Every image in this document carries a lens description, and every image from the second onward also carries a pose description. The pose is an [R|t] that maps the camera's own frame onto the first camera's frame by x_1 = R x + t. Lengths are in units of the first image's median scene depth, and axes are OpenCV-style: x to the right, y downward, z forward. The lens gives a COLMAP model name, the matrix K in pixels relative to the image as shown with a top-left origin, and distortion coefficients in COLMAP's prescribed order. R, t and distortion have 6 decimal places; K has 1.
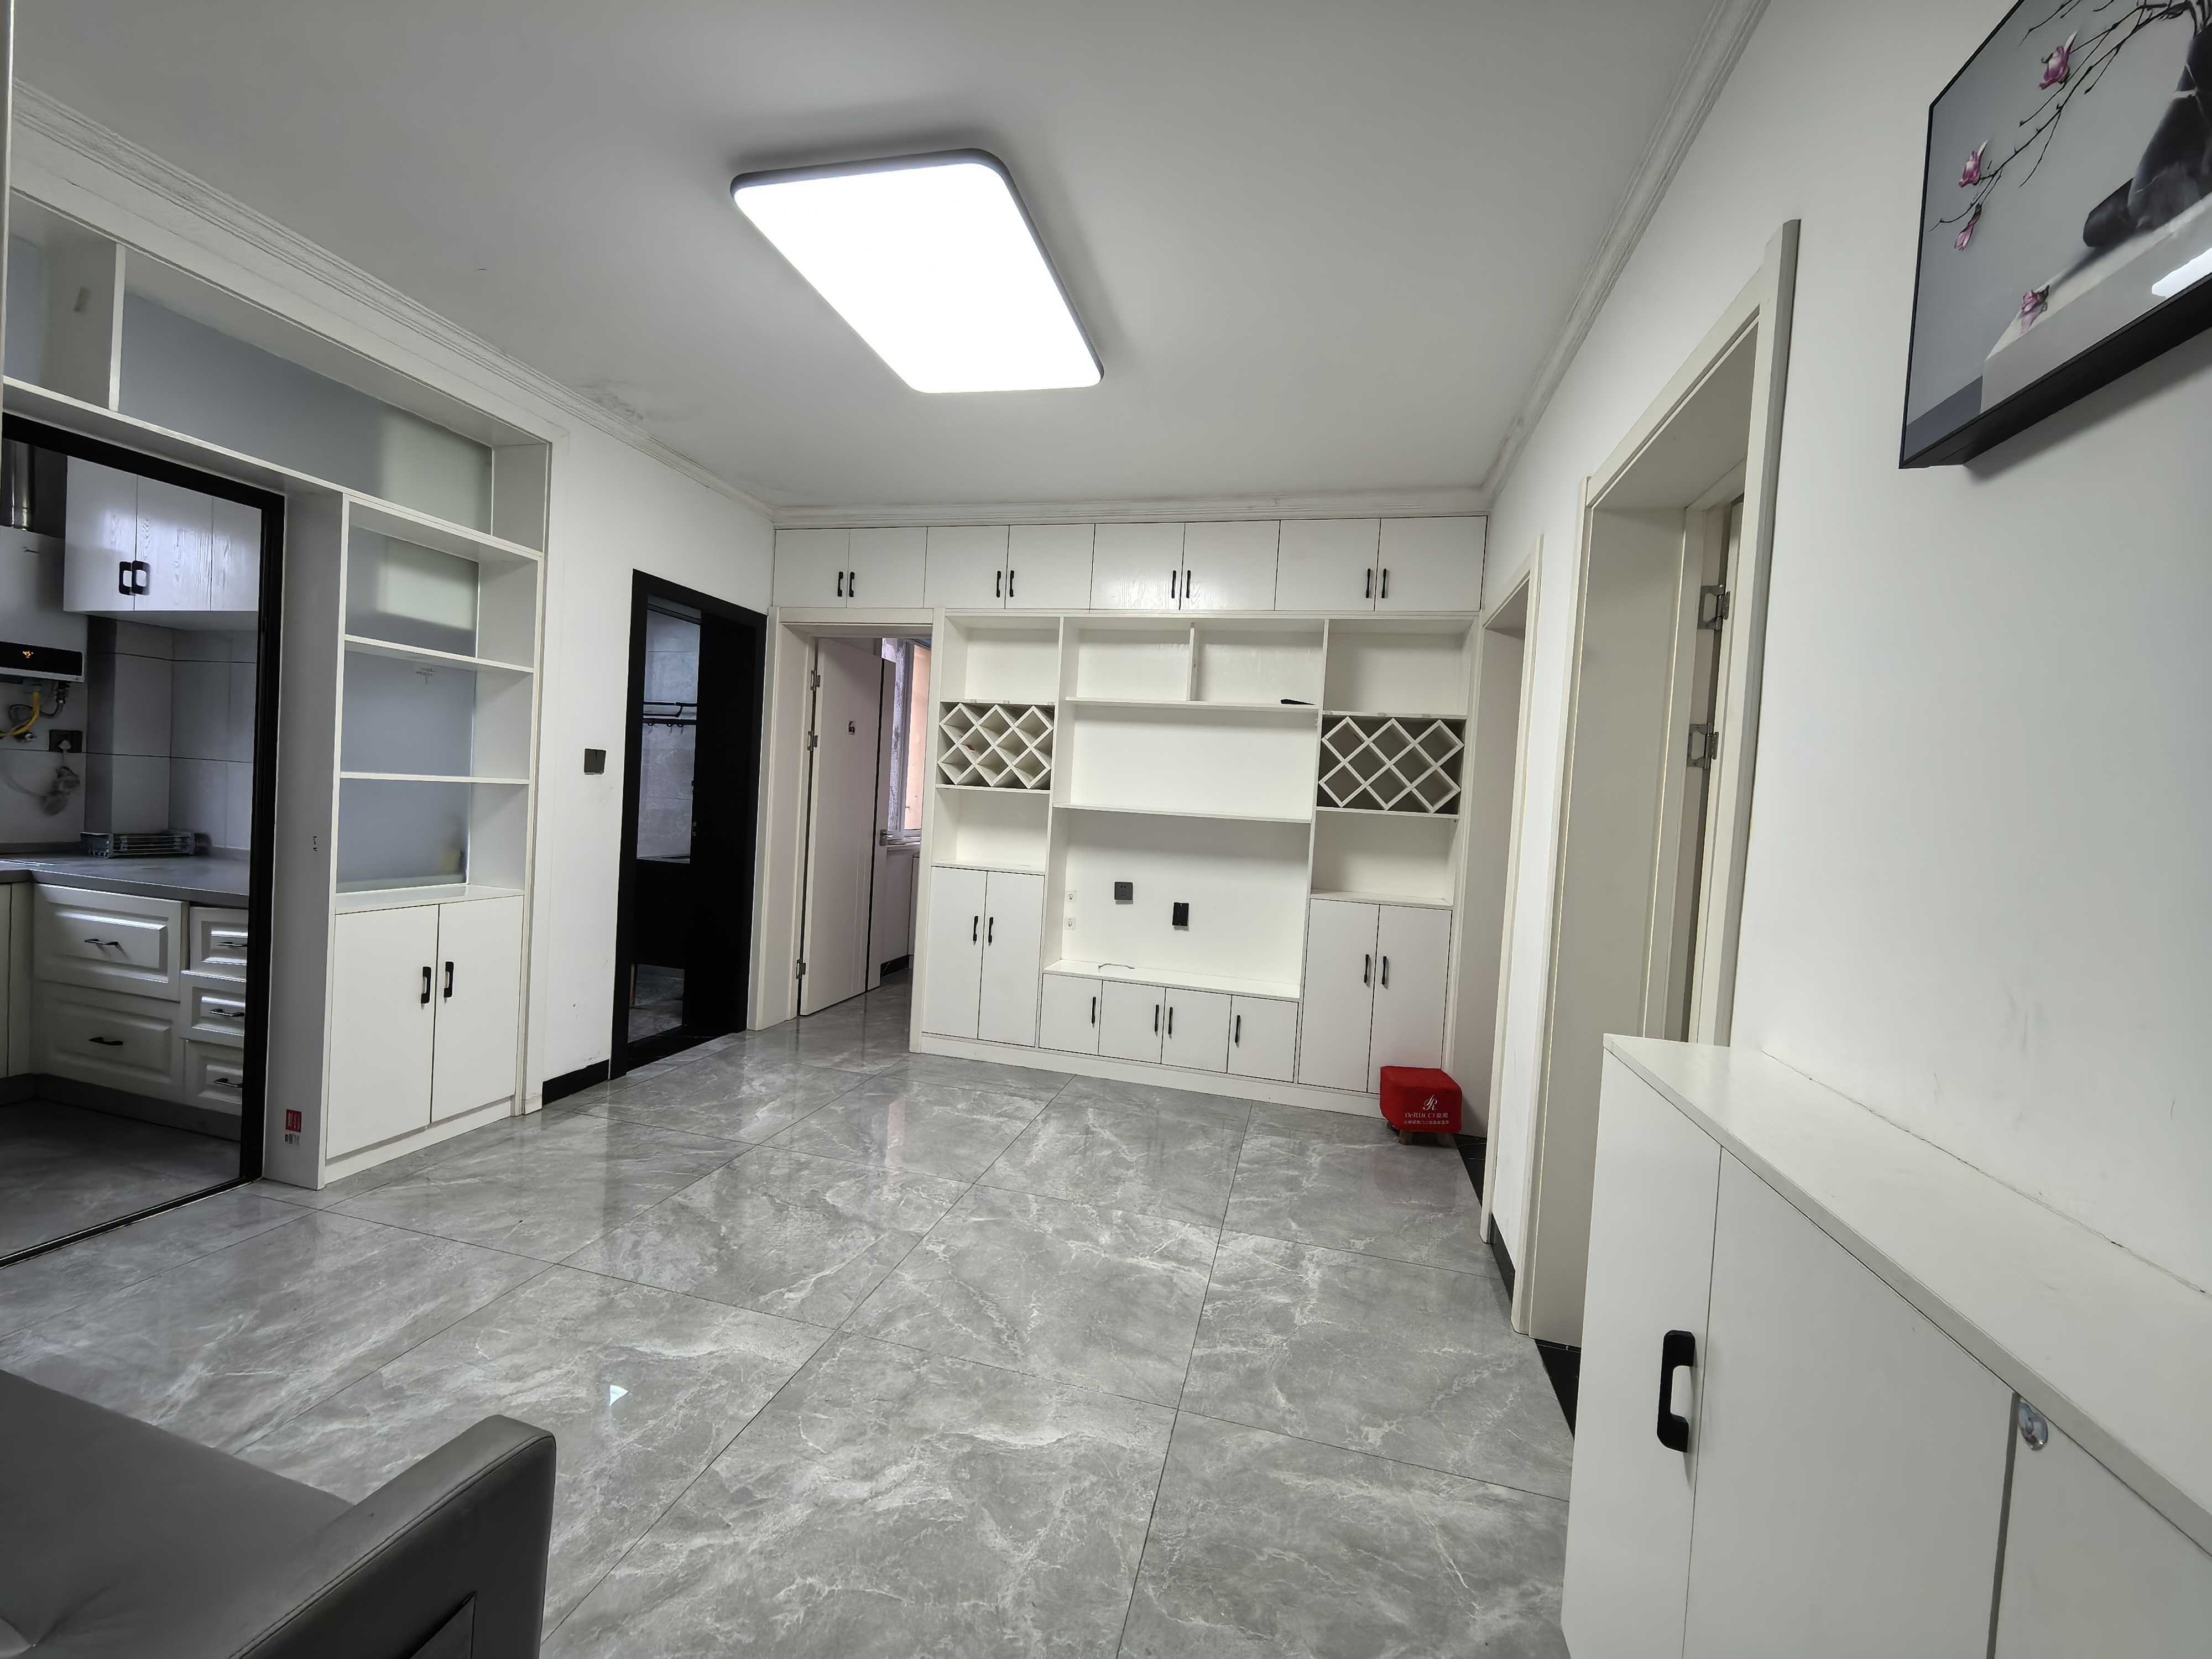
lens RADIAL K [[853.9, 0, 1115.4], [0, 853.9, 826.8], [0, 0, 1]] dist [-0.000241, -0.000328]
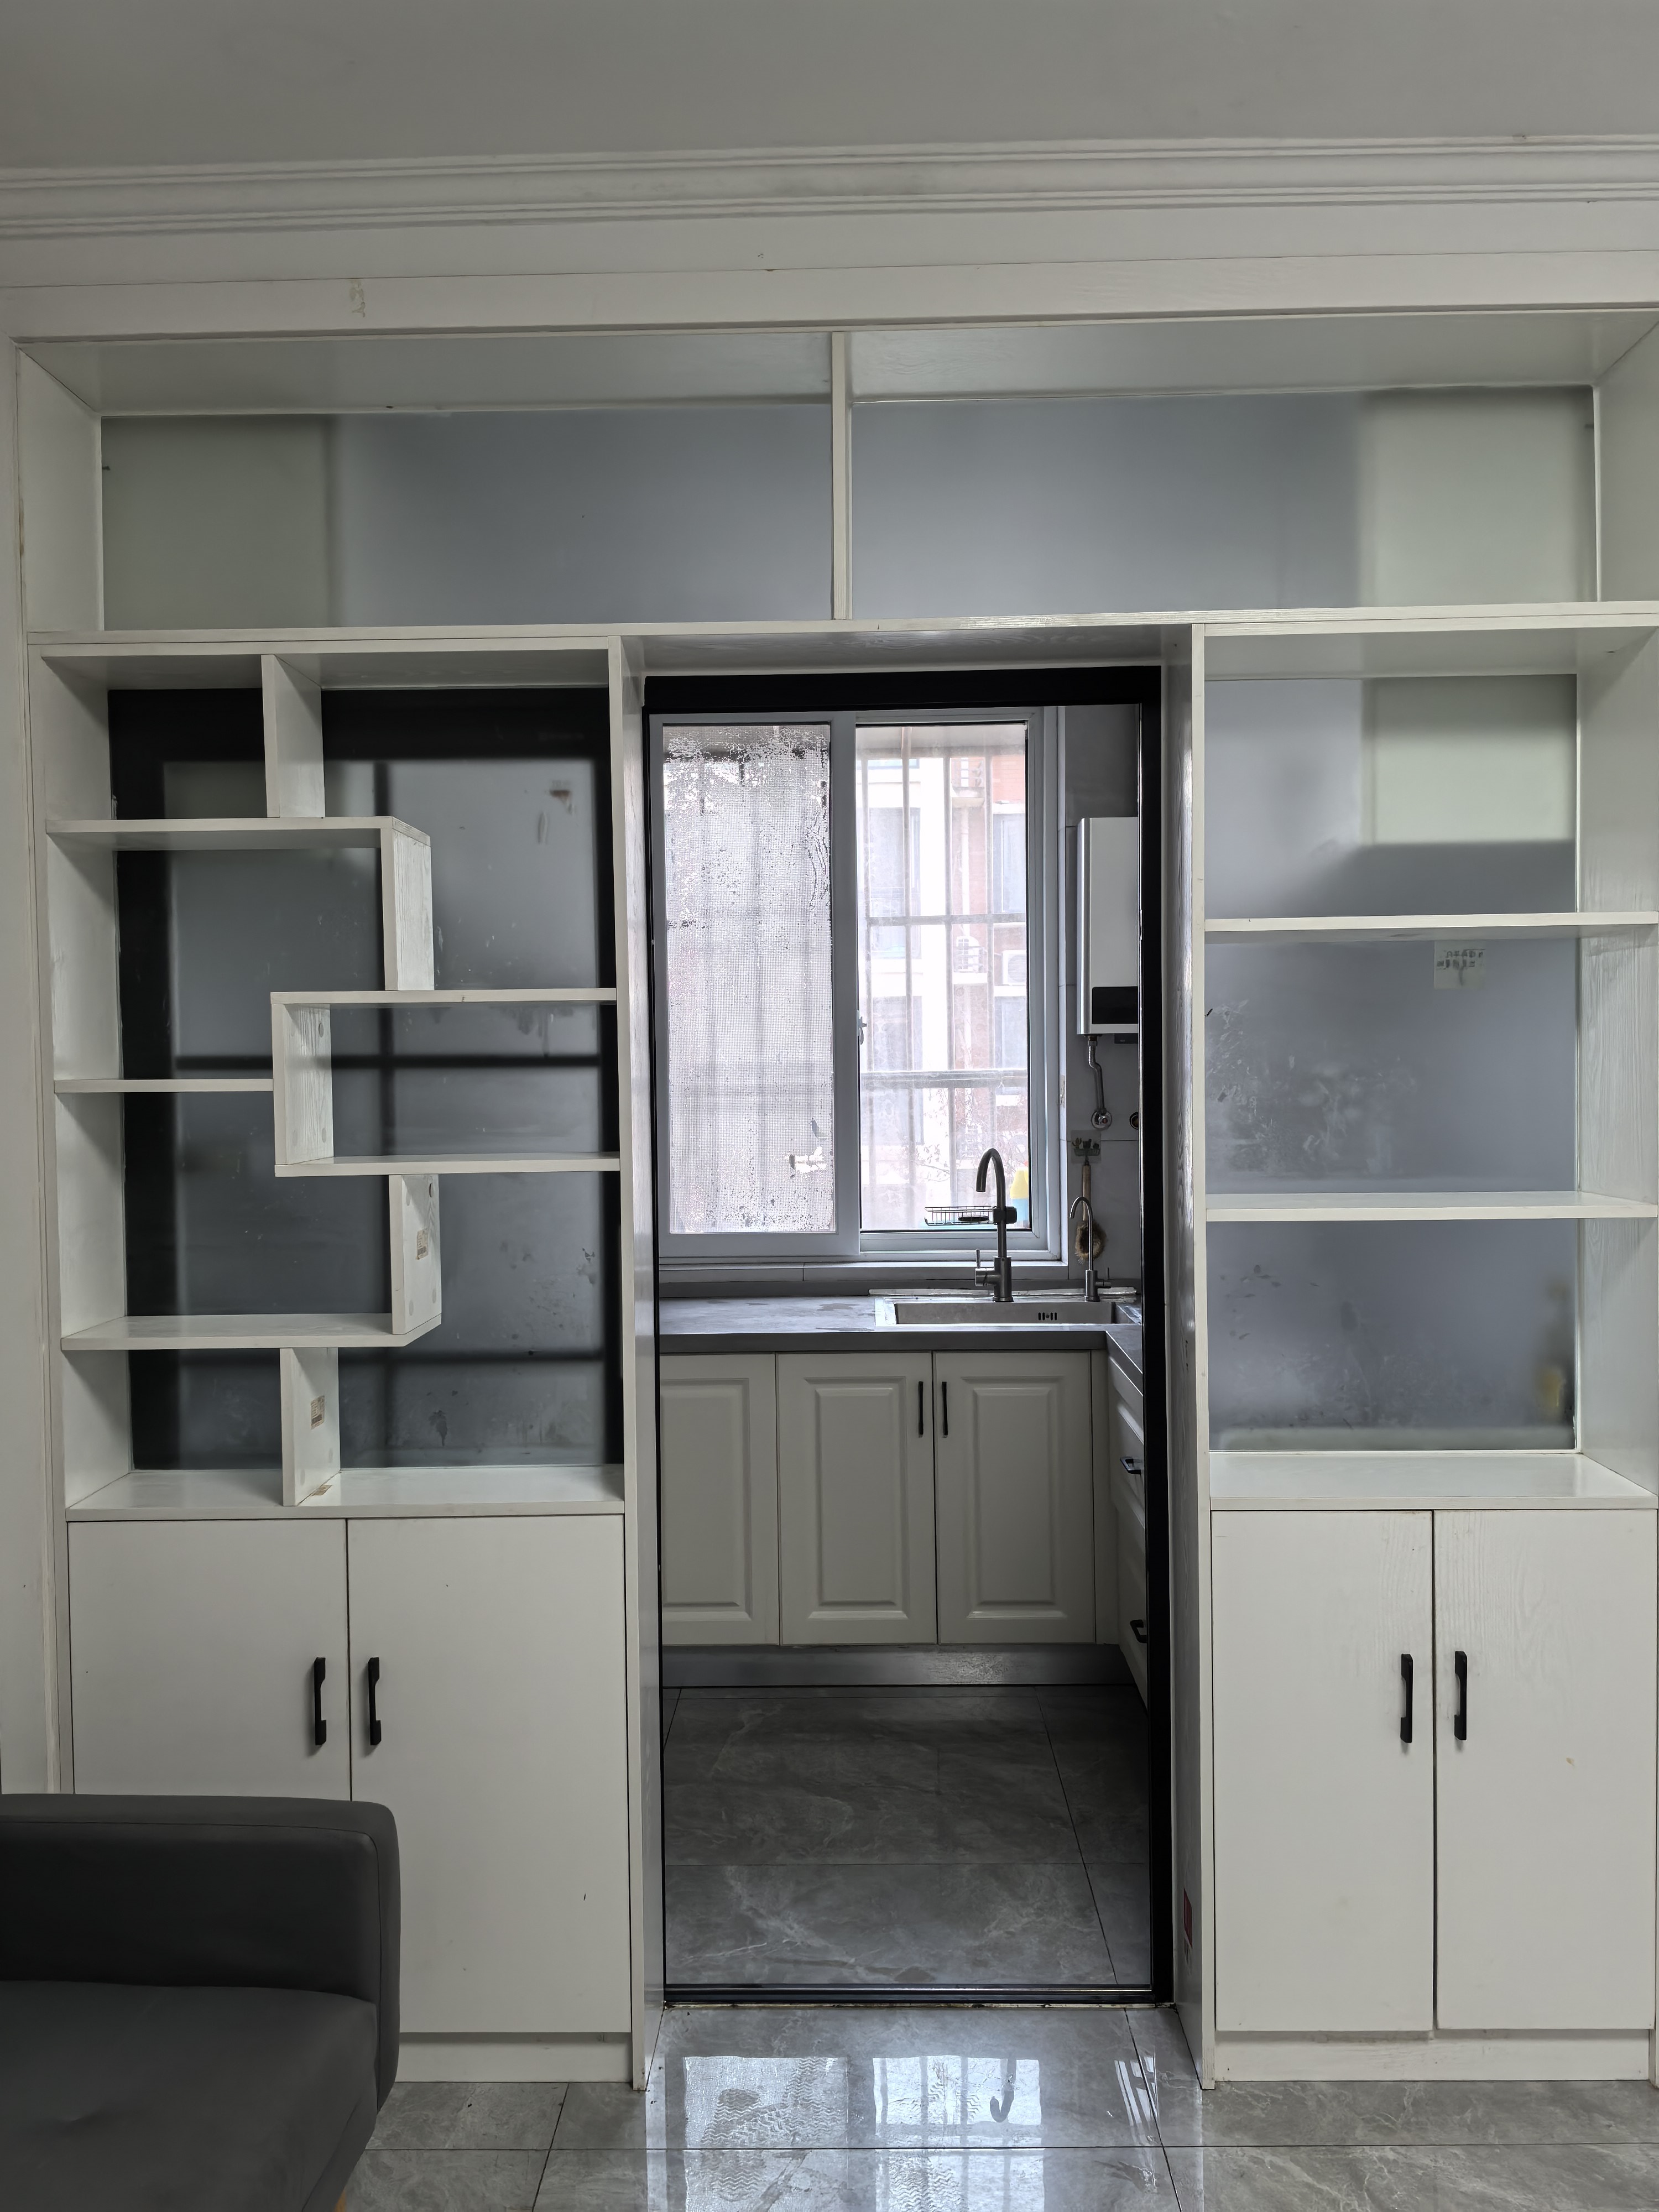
lens RADIAL K [[1713.9, 0, 831.4], [0, 1713.9, 1133.6], [0, 0, 1]] dist [0.200408, -0.300511]
pose [[0.217670, -0.024233, -0.975722, -0.001039], [-0.000165, 0.999691, -0.024865, -0.066759], [0.976022, 0.005573, 0.217599, 0.462180]]
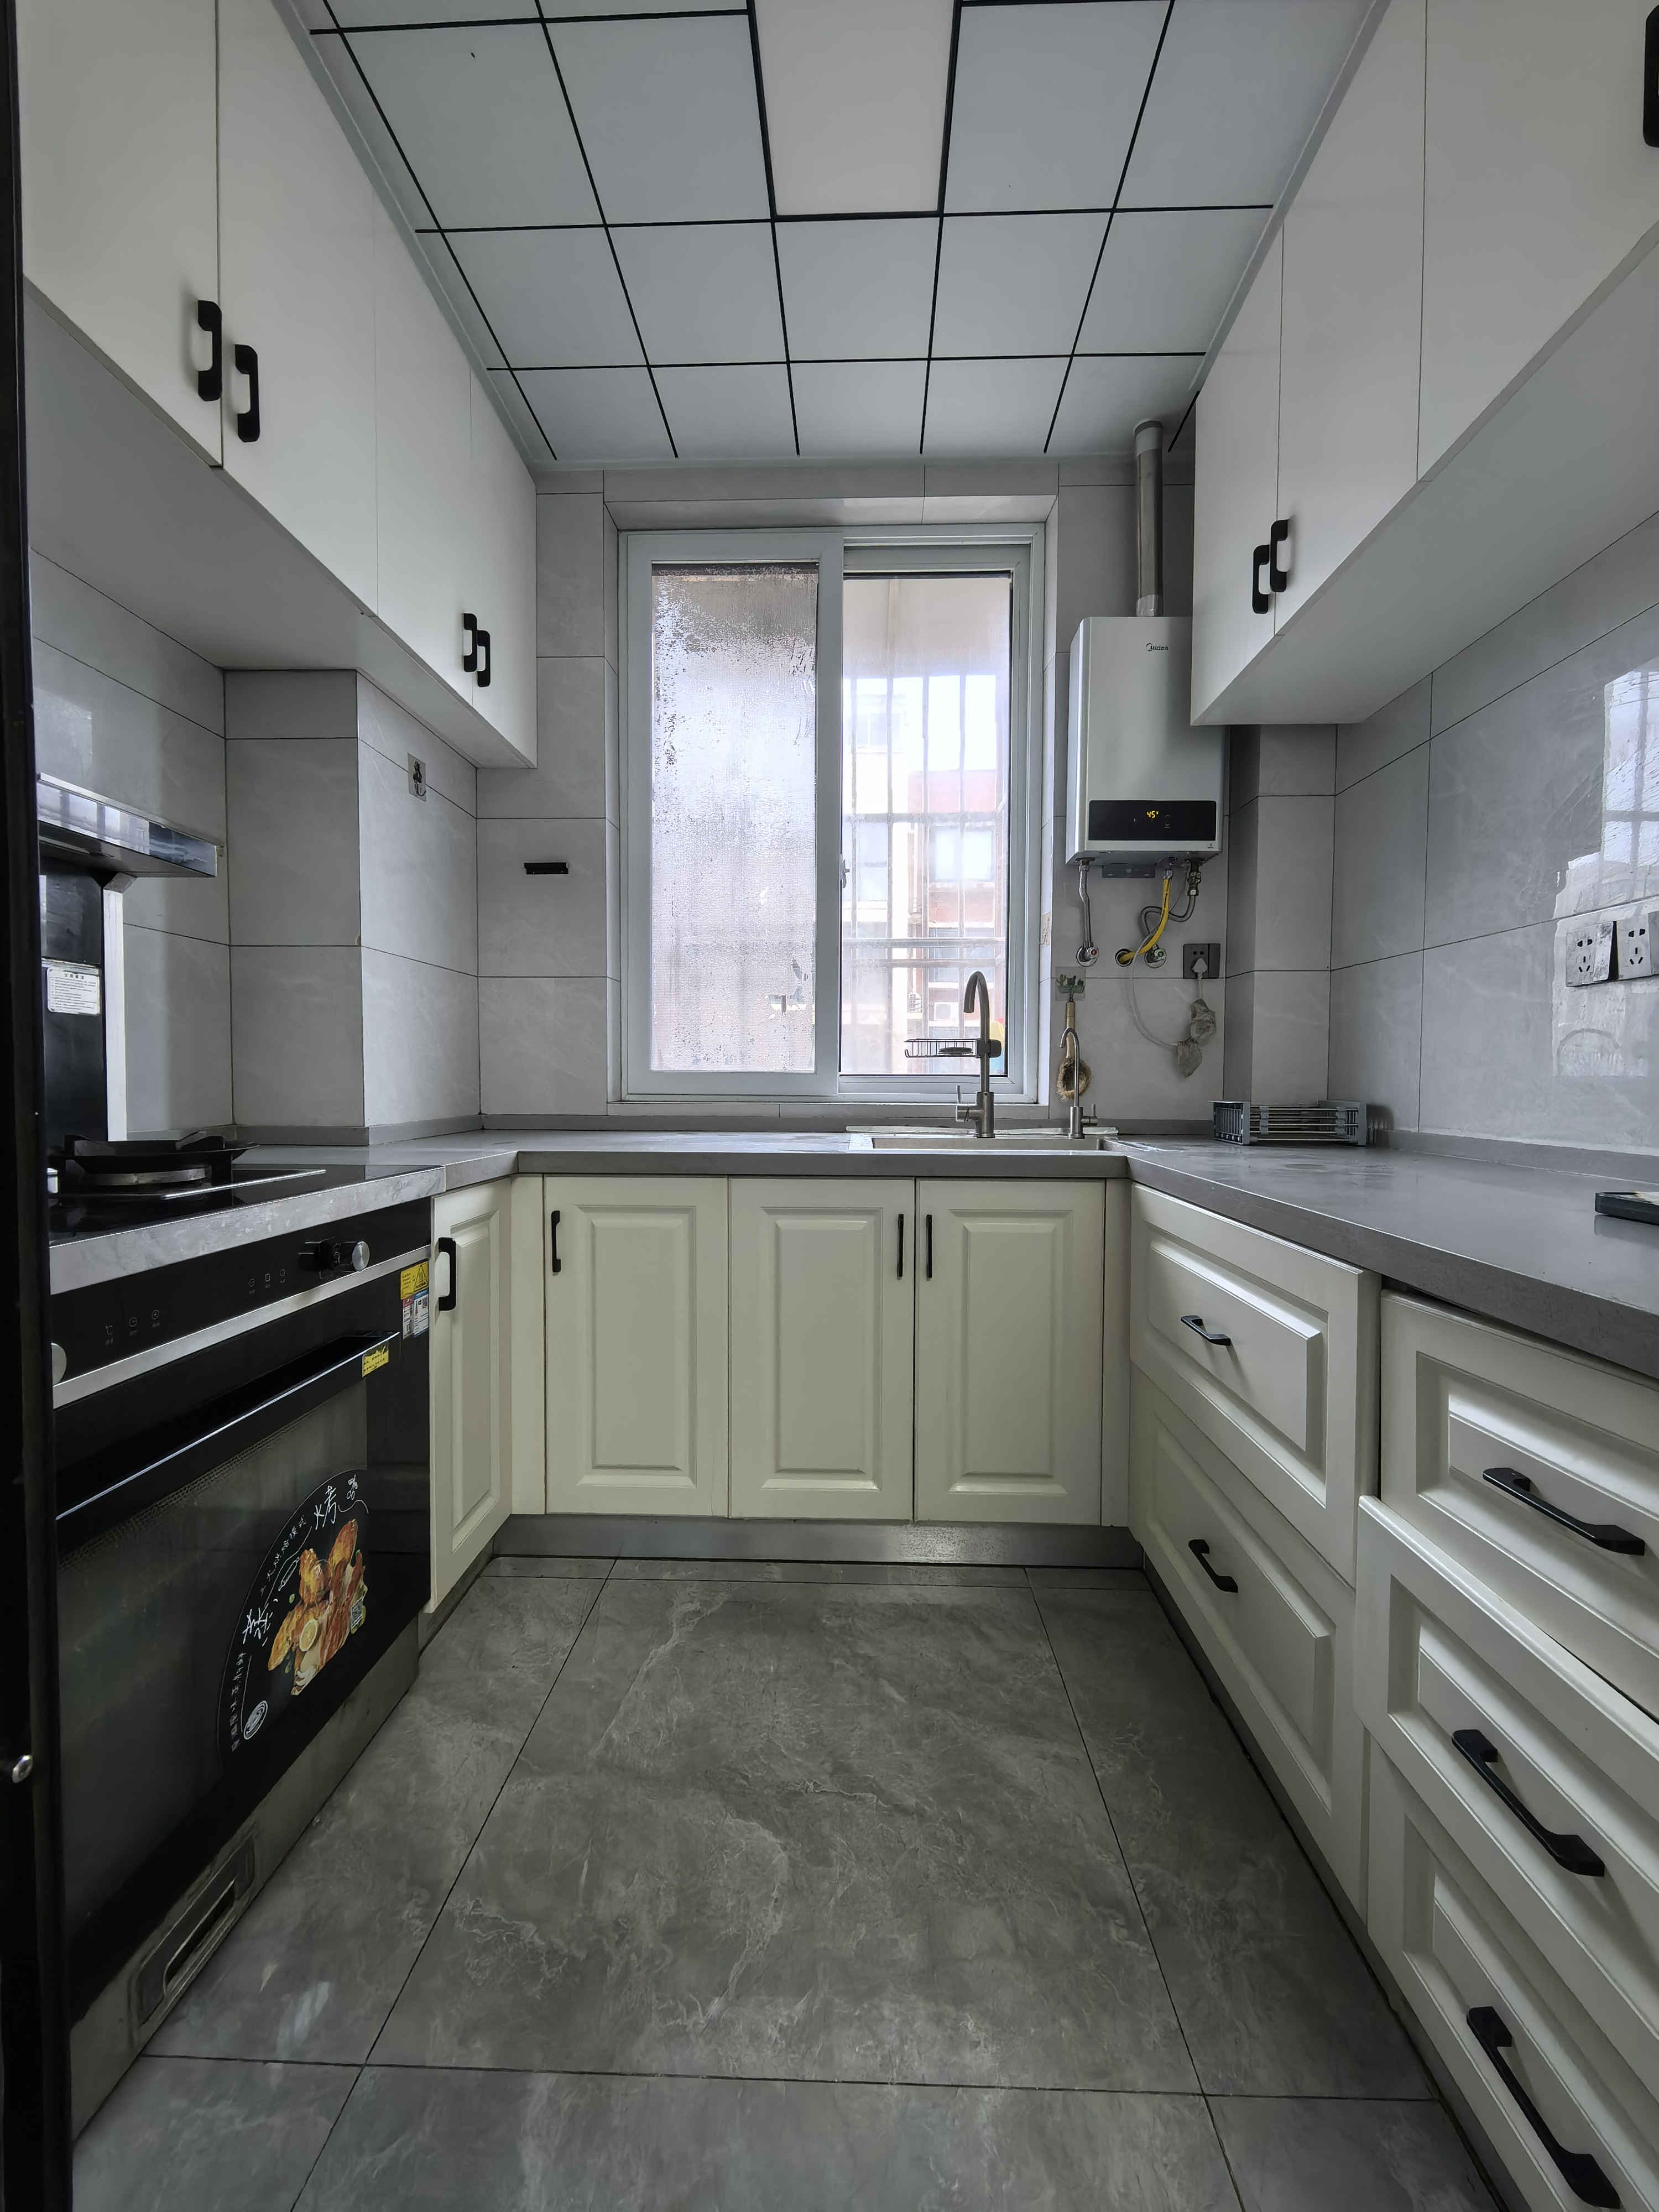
lens RADIAL K [[853.9, 0, 829.5], [0, 853.9, 1106.0], [0, 0, 1]] dist [-0.000241, -0.000328]
pose [[0.205182, -0.026518, -0.978364, -0.724152], [-0.021156, 0.999279, -0.031521, 0.035532], [0.978495, 0.027166, 0.204473, 0.651749]]
